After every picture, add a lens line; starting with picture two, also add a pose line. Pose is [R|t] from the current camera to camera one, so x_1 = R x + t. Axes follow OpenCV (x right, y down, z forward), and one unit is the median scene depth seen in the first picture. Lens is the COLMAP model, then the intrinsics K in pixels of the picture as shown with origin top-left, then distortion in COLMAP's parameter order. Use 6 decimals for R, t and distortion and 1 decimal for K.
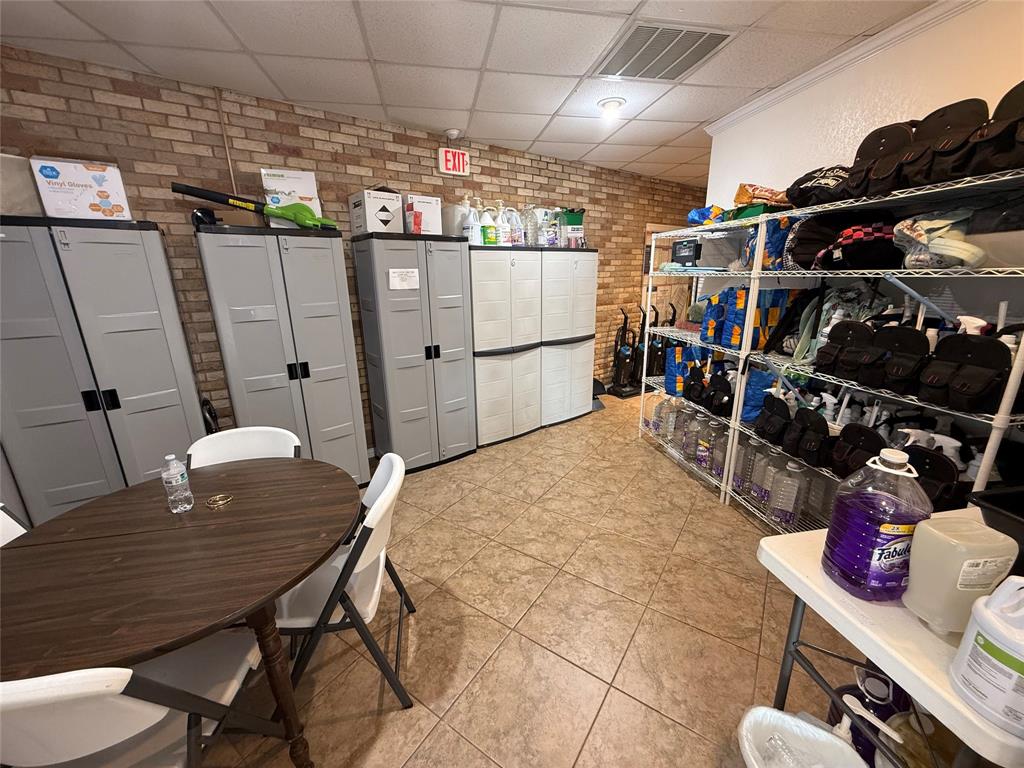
lens RADIAL K [[409.3, 0, 512.3], [0, 409.3, 388.2], [0, 0, 1]] dist [-0.002762, 0.000621]
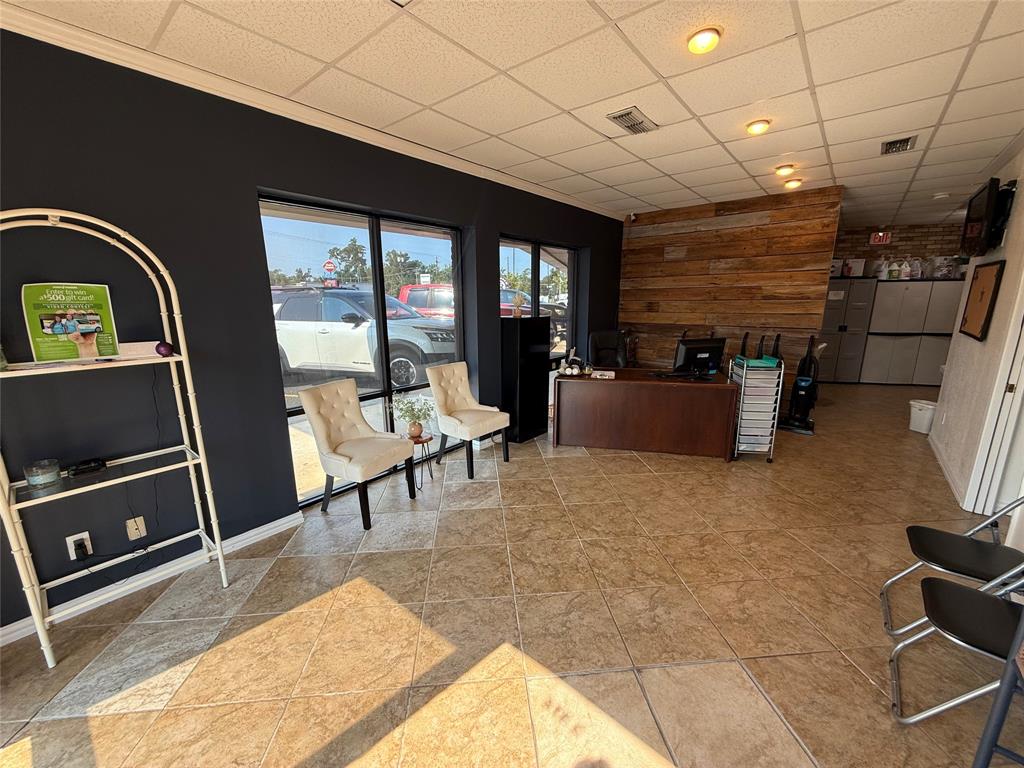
lens RADIAL K [[409.3, 0, 507.6], [0, 409.3, 387.1], [0, 0, 1]] dist [-0.002762, 0.000621]
pose [[0.633361, 0.177723, -0.753172, 0.339258], [-0.215274, 0.975318, 0.049113, 0.452828], [0.743311, 0.131032, 0.655987, -1.577152]]
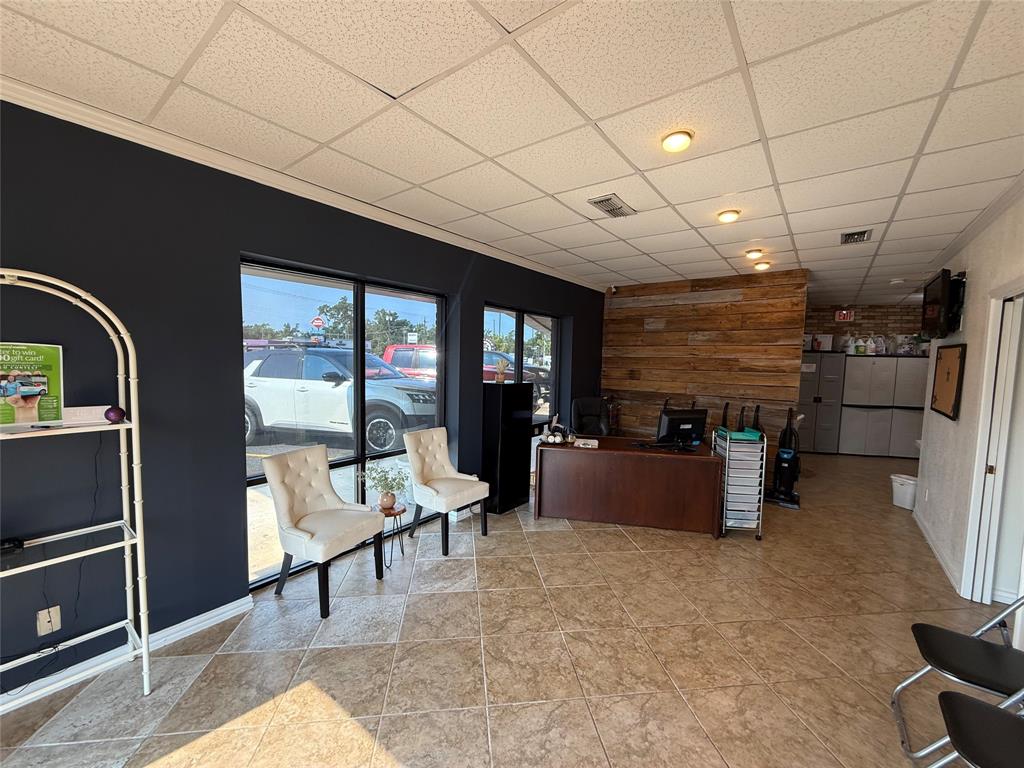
lens RADIAL K [[409.3, 0, 507.0], [0, 409.3, 386.3], [0, 0, 1]] dist [-0.002762, 0.000621]
pose [[0.658795, 0.084154, -0.747601, 0.322228], [-0.238040, 0.965987, -0.101027, 0.431786], [0.713671, 0.244515, 0.656419, -1.560992]]
